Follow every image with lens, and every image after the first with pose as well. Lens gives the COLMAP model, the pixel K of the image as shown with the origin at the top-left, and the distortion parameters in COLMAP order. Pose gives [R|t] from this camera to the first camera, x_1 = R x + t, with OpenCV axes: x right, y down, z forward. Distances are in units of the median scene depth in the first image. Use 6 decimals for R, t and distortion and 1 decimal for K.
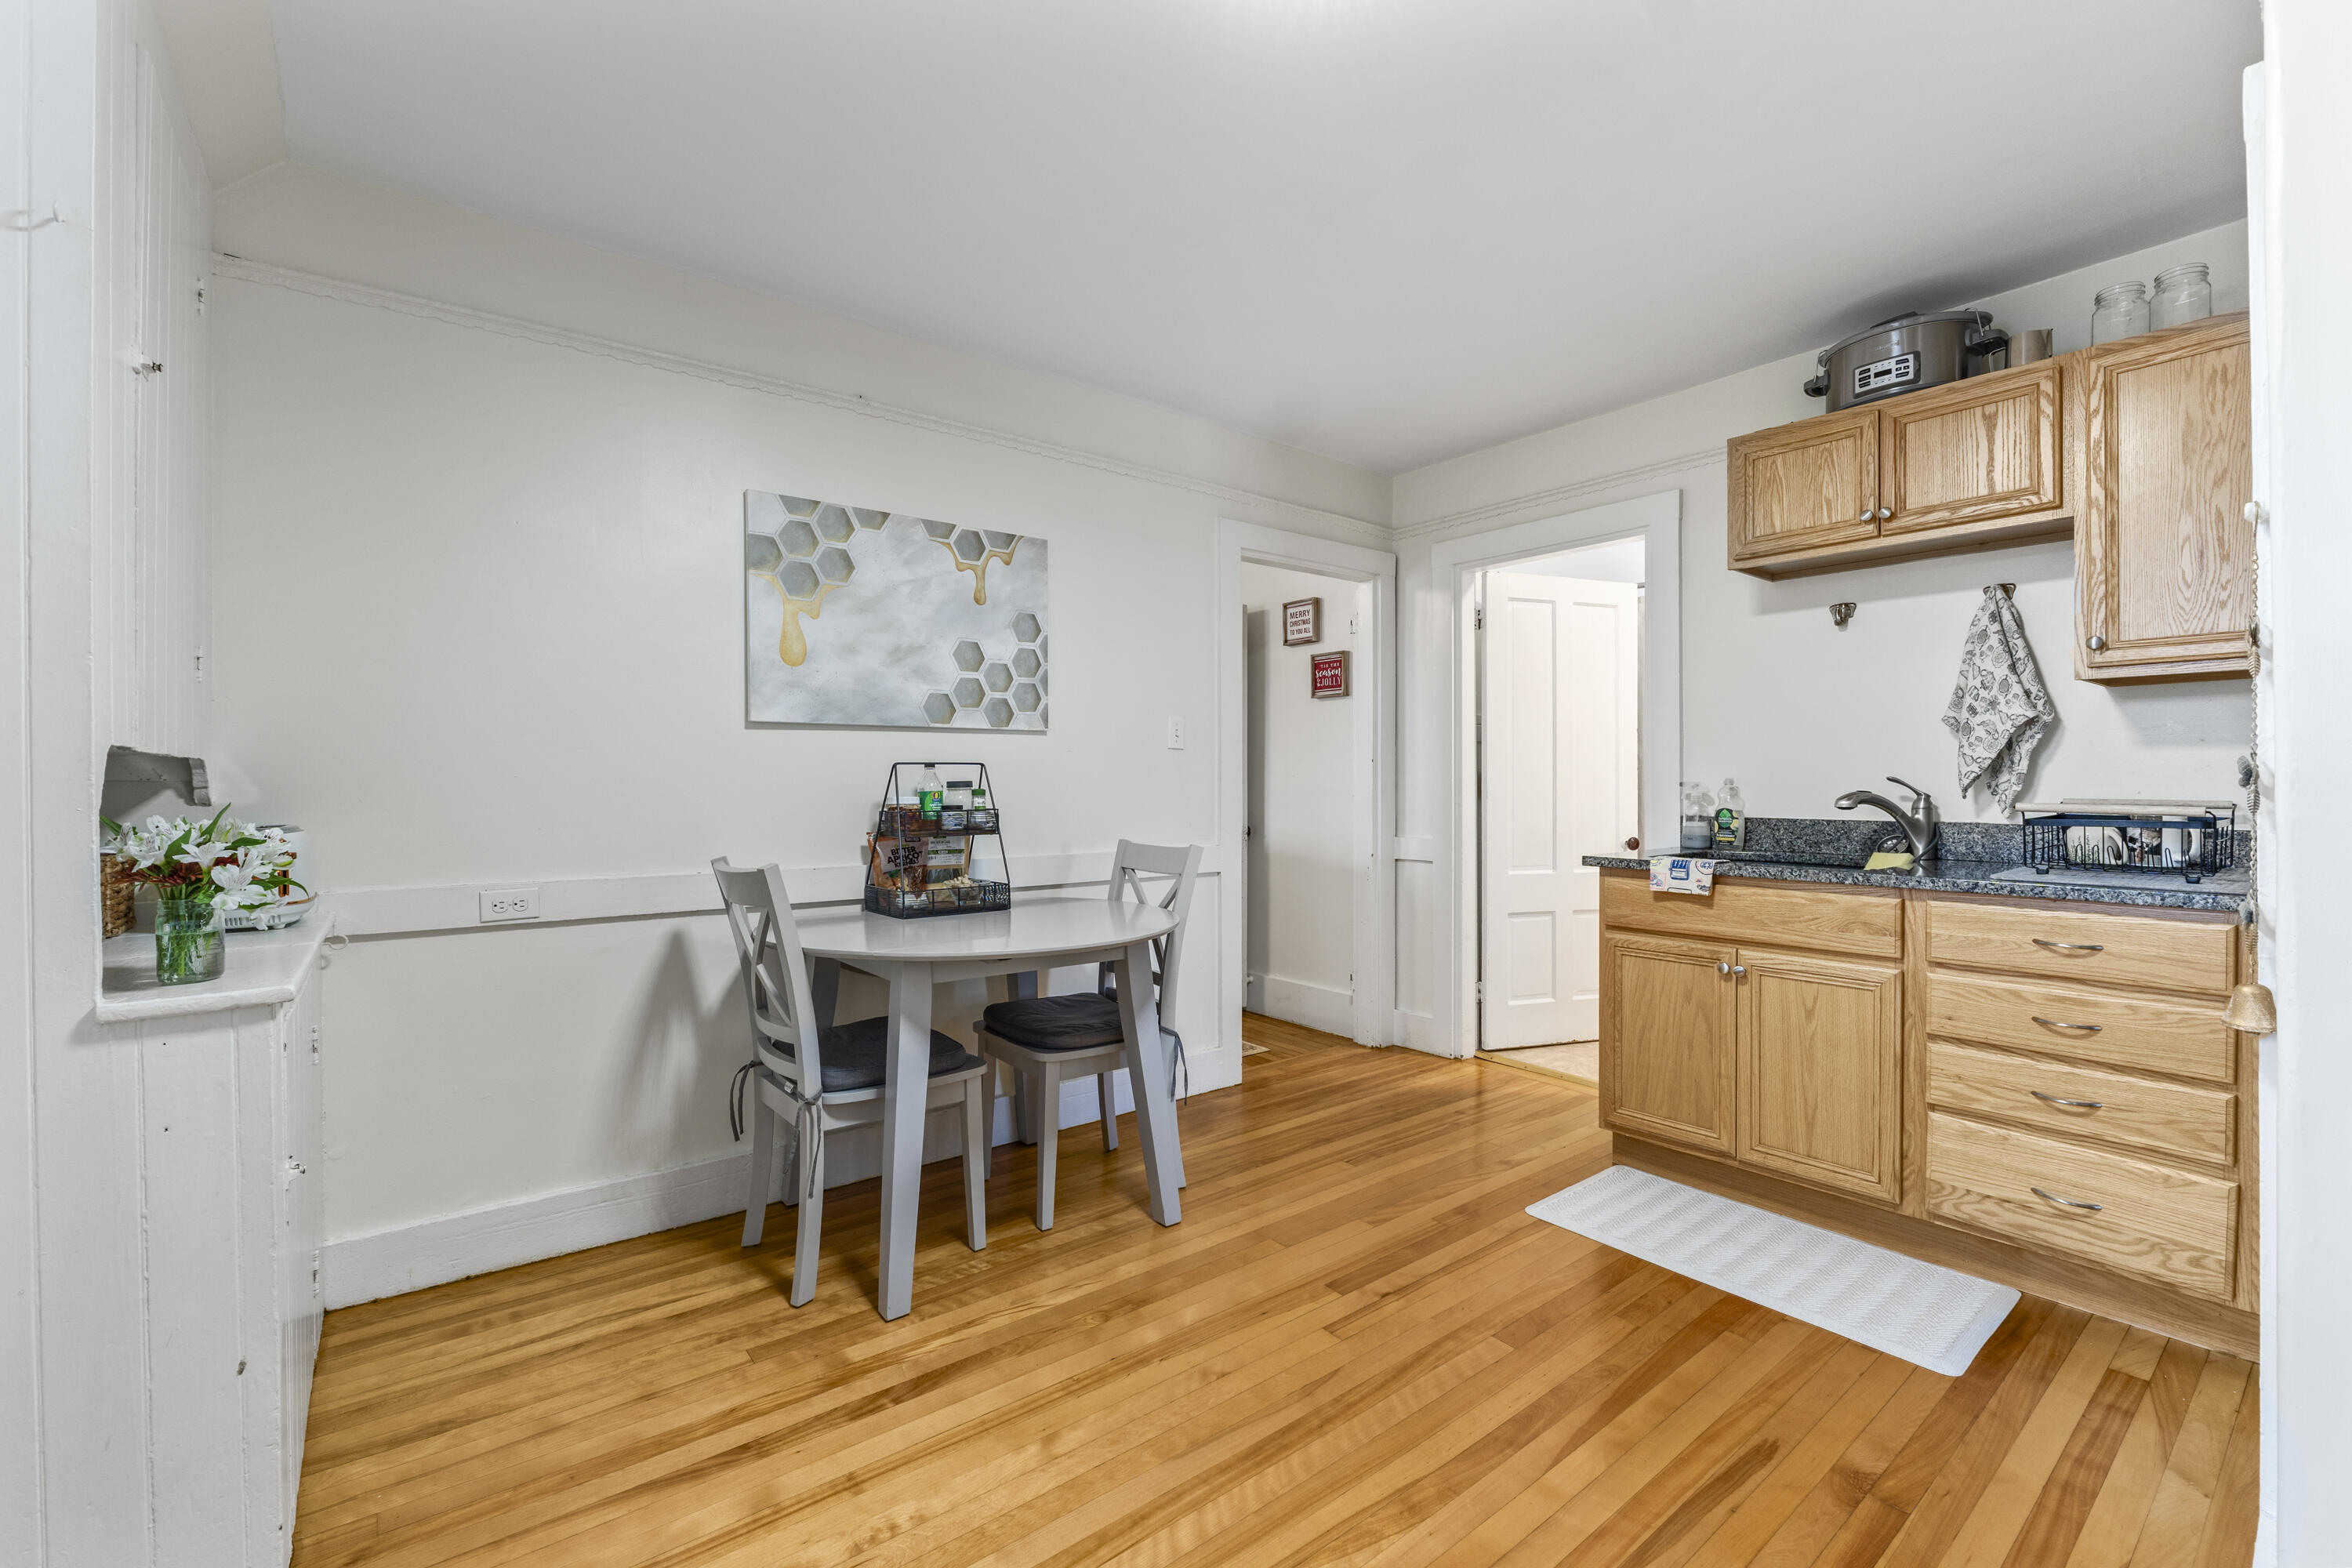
lens RADIAL K [[990.8, 0, 1177.2], [0, 990.8, 787.3], [0, 0, 1]] dist [-0.007122, 0.000131]
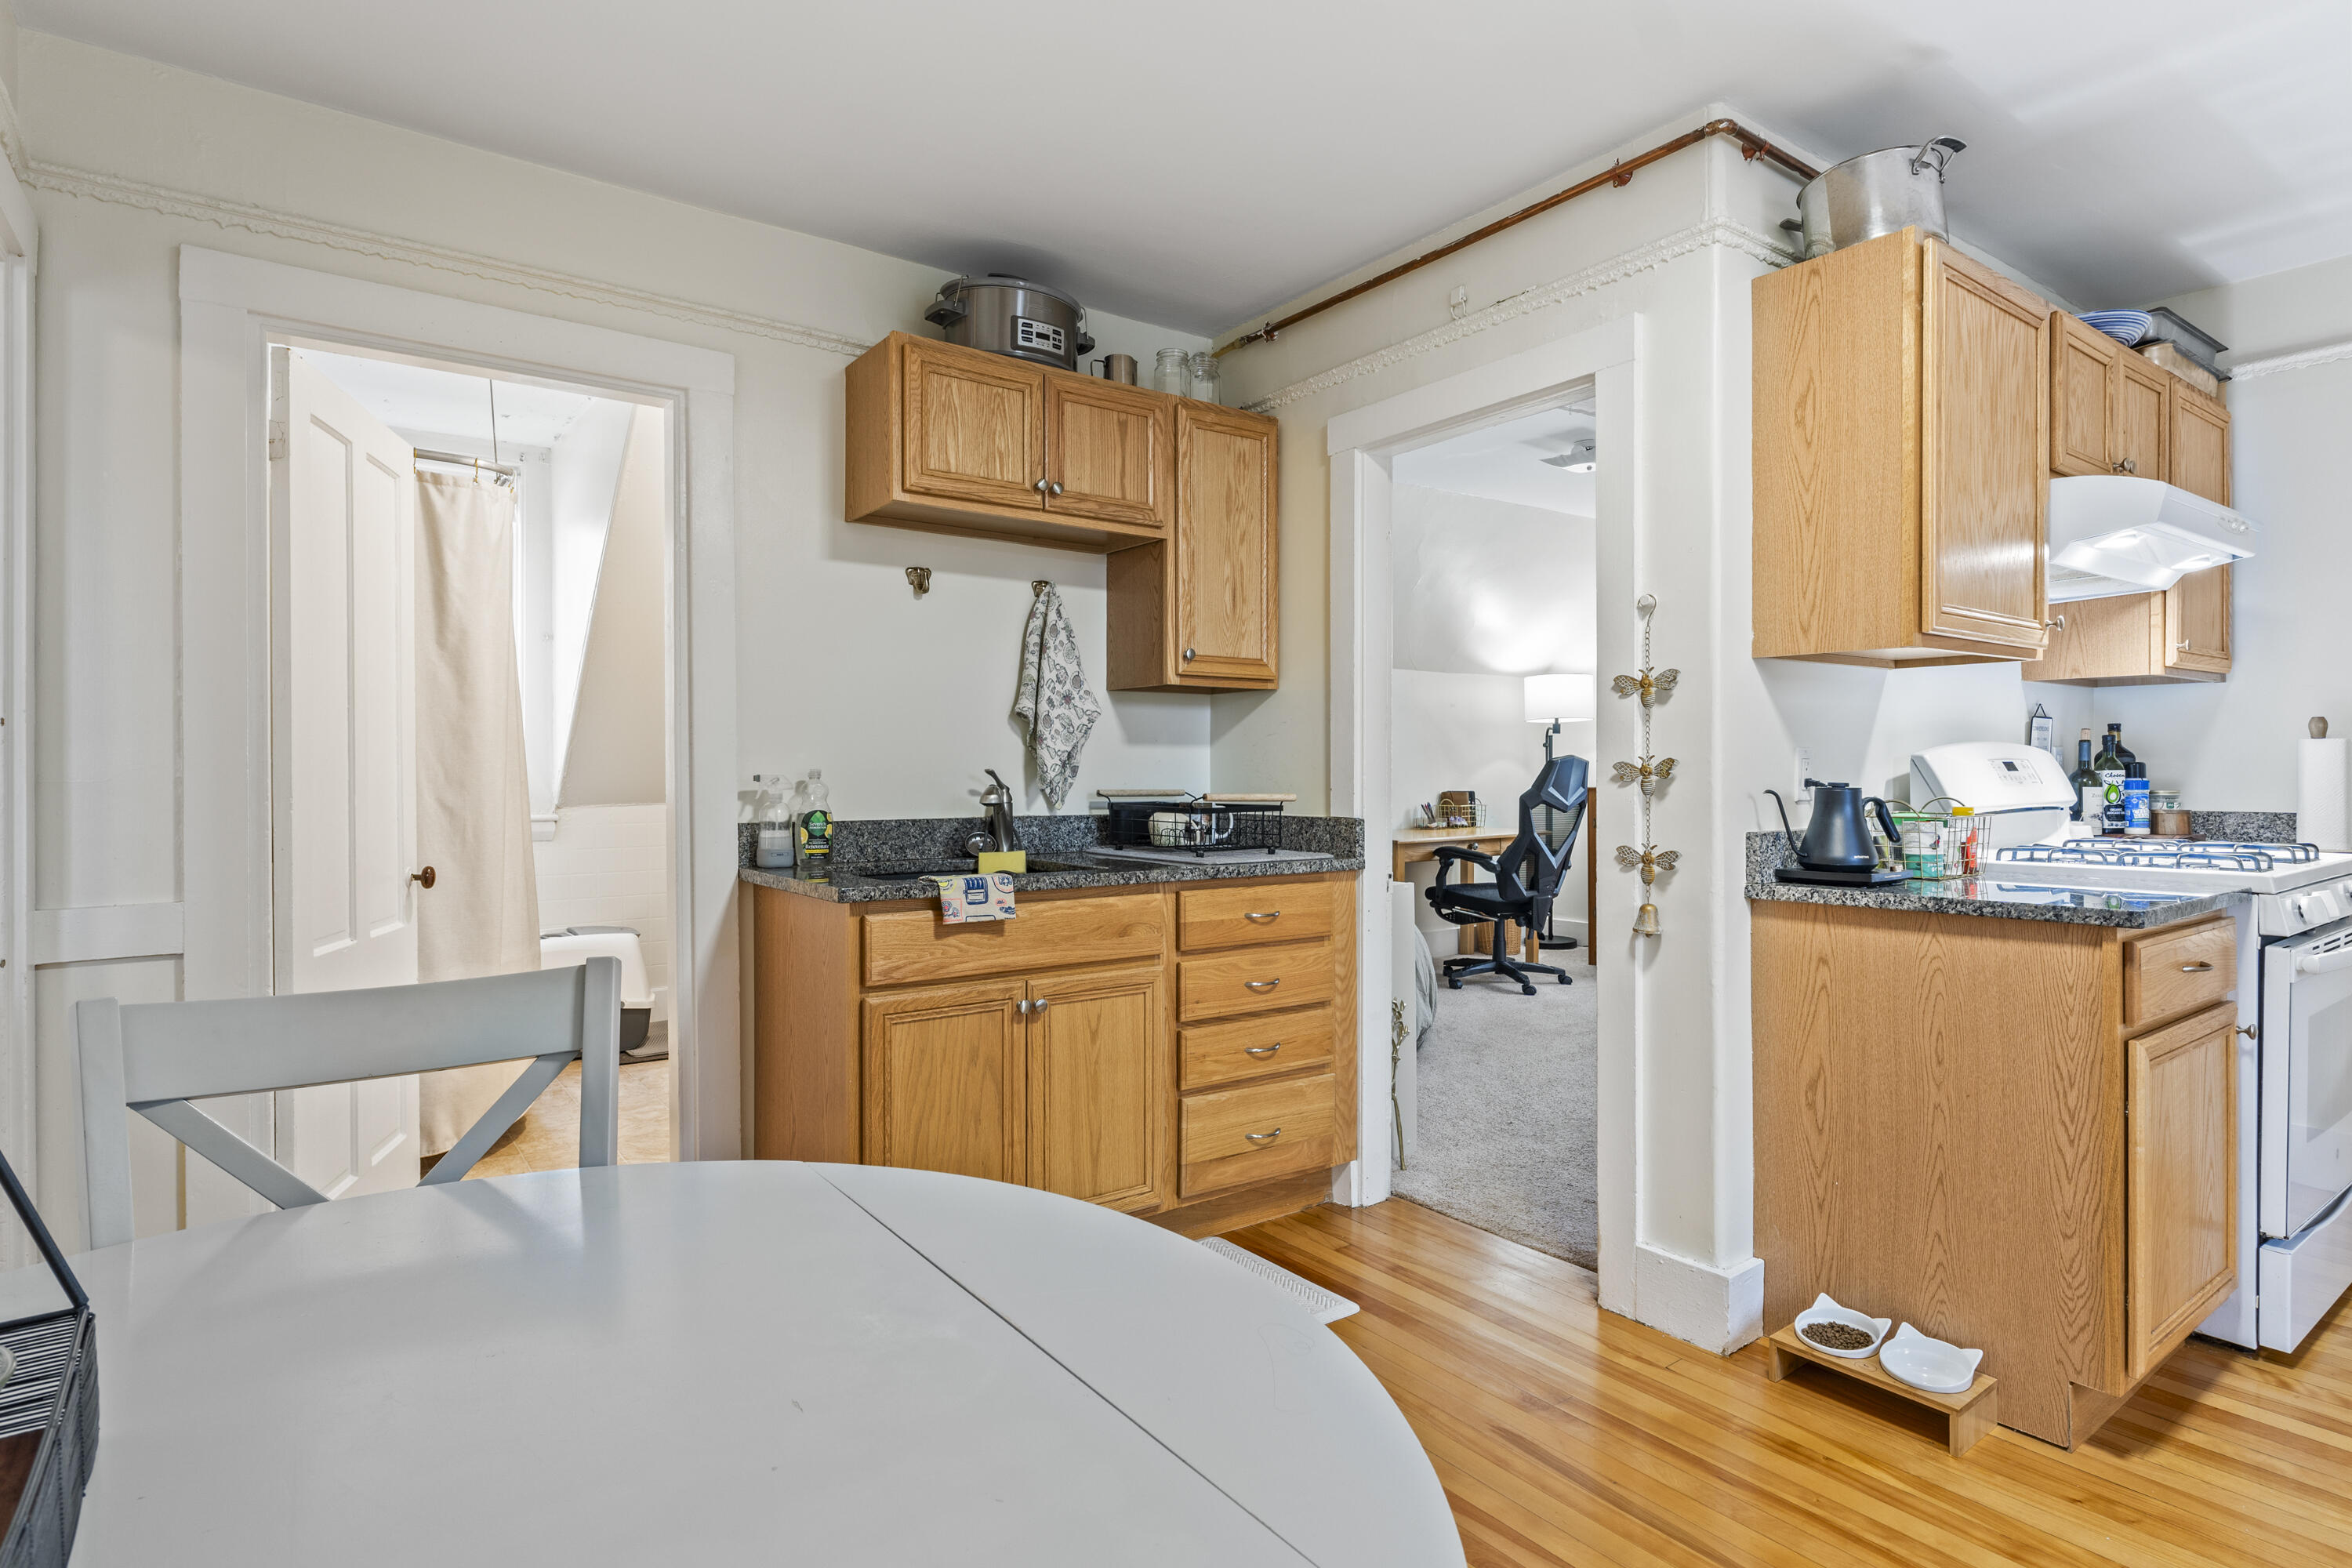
lens RADIAL K [[1213.3, 0, 1176.1], [0, 1213.3, 773.5], [0, 0, 1]] dist [-0.007074, -0.000632]
pose [[0.035916, 0.000336, 0.999355, -0.410014], [0.005832, 0.999983, -0.000546, -0.005024], [-0.999338, 0.005848, 0.035914, 0.807486]]
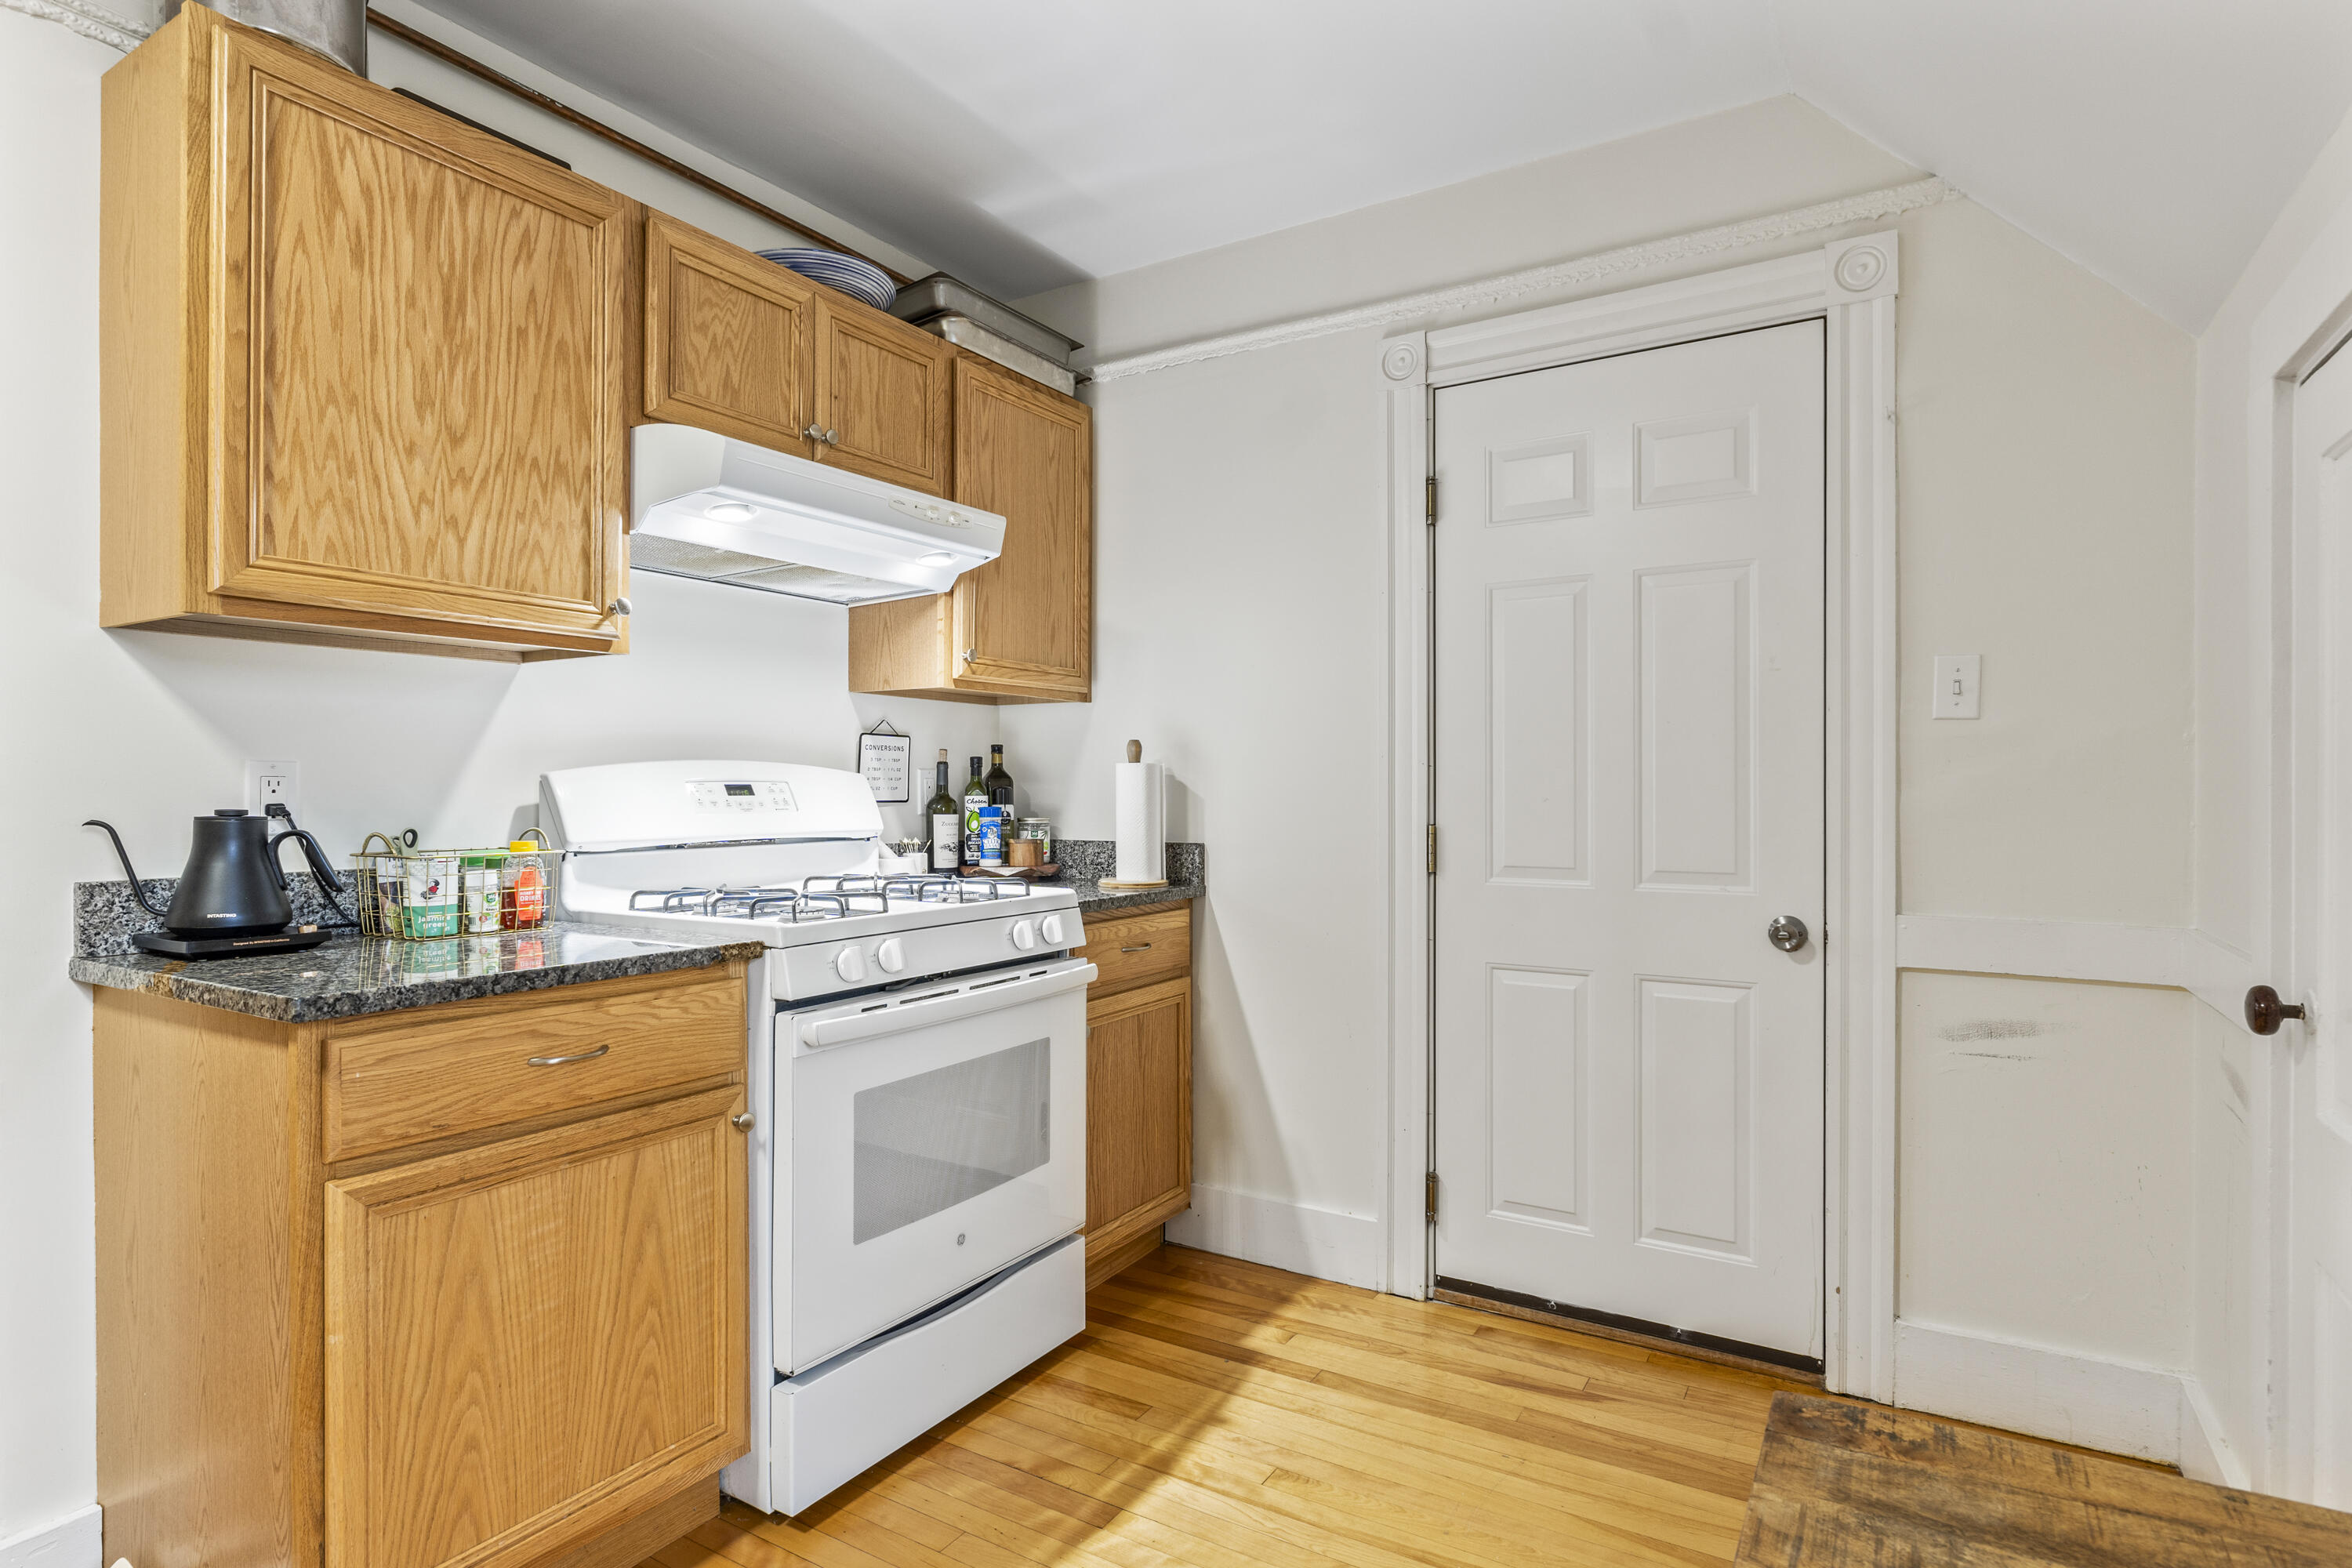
lens RADIAL K [[1213.3, 0, 1182.4], [0, 1213.3, 793.4], [0, 0, 1]] dist [-0.007074, -0.000632]
pose [[-0.342291, 0.004518, 0.939583, -0.260392], [0.002239, 0.999990, -0.003993, -0.000813], [-0.939591, 0.000737, -0.342298, 0.093626]]
